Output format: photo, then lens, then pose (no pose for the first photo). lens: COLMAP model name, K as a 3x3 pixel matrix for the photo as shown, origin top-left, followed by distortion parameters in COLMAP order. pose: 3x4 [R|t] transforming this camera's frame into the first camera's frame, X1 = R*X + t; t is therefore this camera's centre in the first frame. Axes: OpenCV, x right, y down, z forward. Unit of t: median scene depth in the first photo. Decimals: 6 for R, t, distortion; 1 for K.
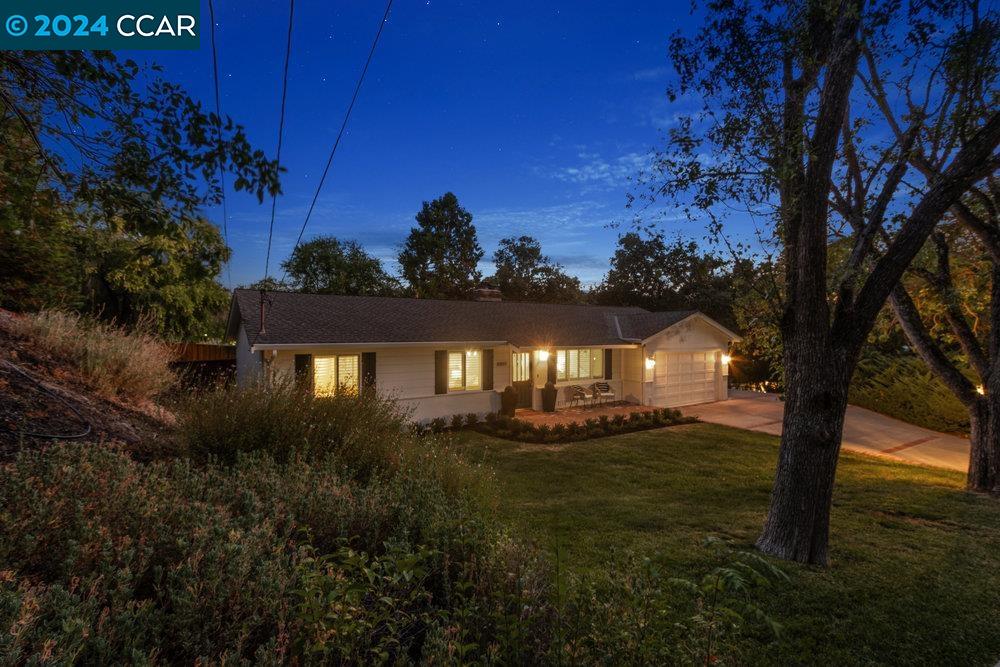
lens RADIAL K [[465.3, 0, 500.0], [0, 465.3, 333.5], [0, 0, 1]] dist [-0.002811, -0.000728]
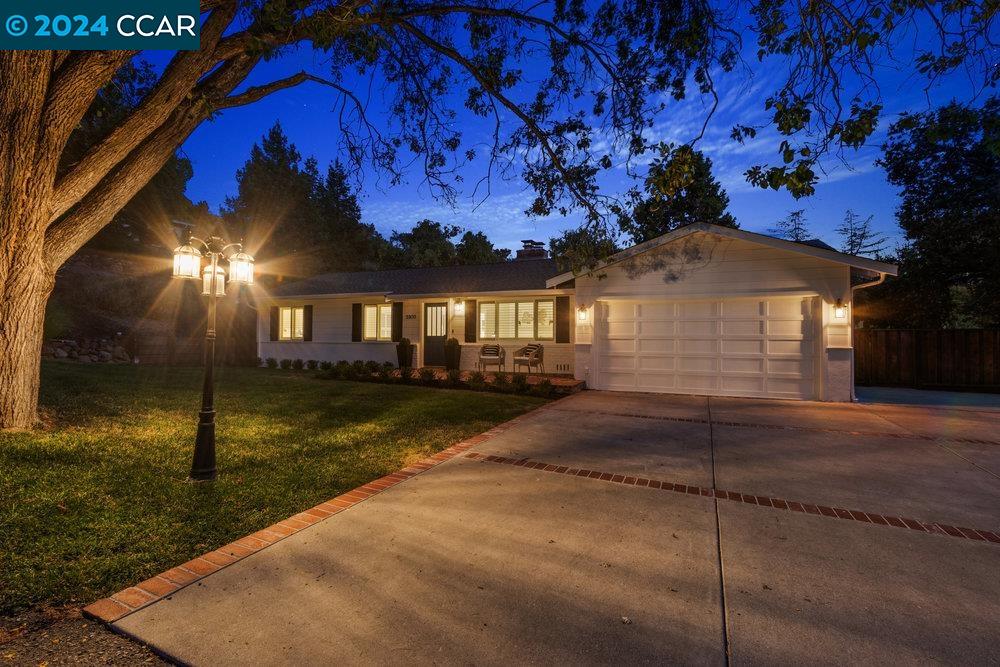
lens RADIAL K [[465.3, 0, 500.0], [0, 465.3, 333.5], [0, 0, 1]] dist [-0.002811, -0.000728]
pose [[0.532388, -0.013403, -0.846395, 0.899034], [-0.011036, 0.999680, -0.022771, 0.115596], [0.846429, 0.021464, 0.532069, 0.603028]]
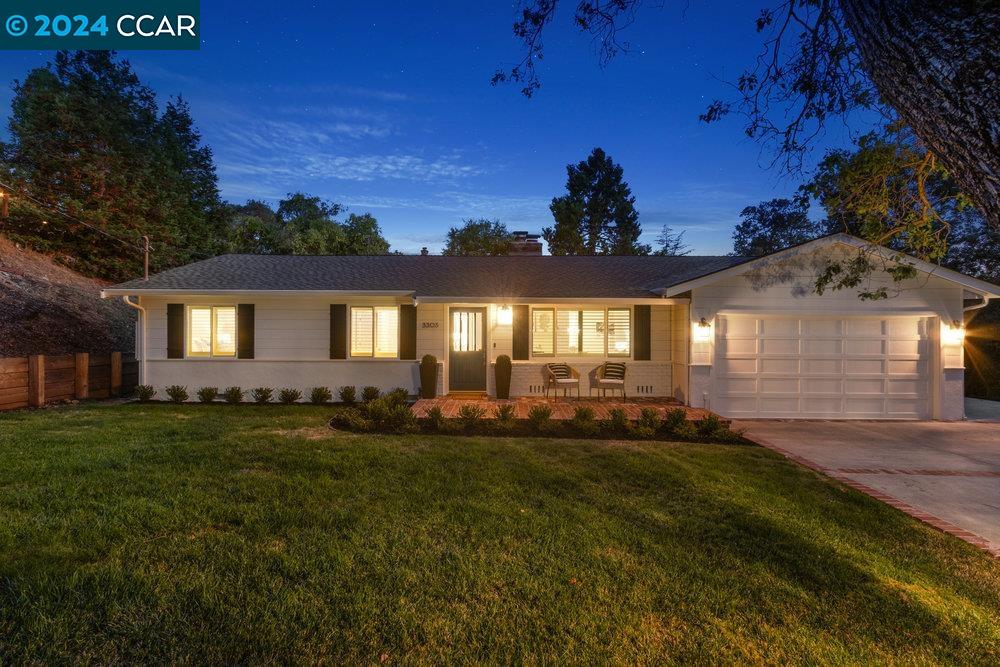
lens RADIAL K [[465.3, 0, 500.0], [0, 465.3, 333.5], [0, 0, 1]] dist [-0.002811, -0.000728]
pose [[0.817486, 0.002233, -0.575944, 0.488009], [-0.006196, 0.999969, -0.004918, 0.076899], [0.575915, 0.007589, 0.817474, 0.444669]]
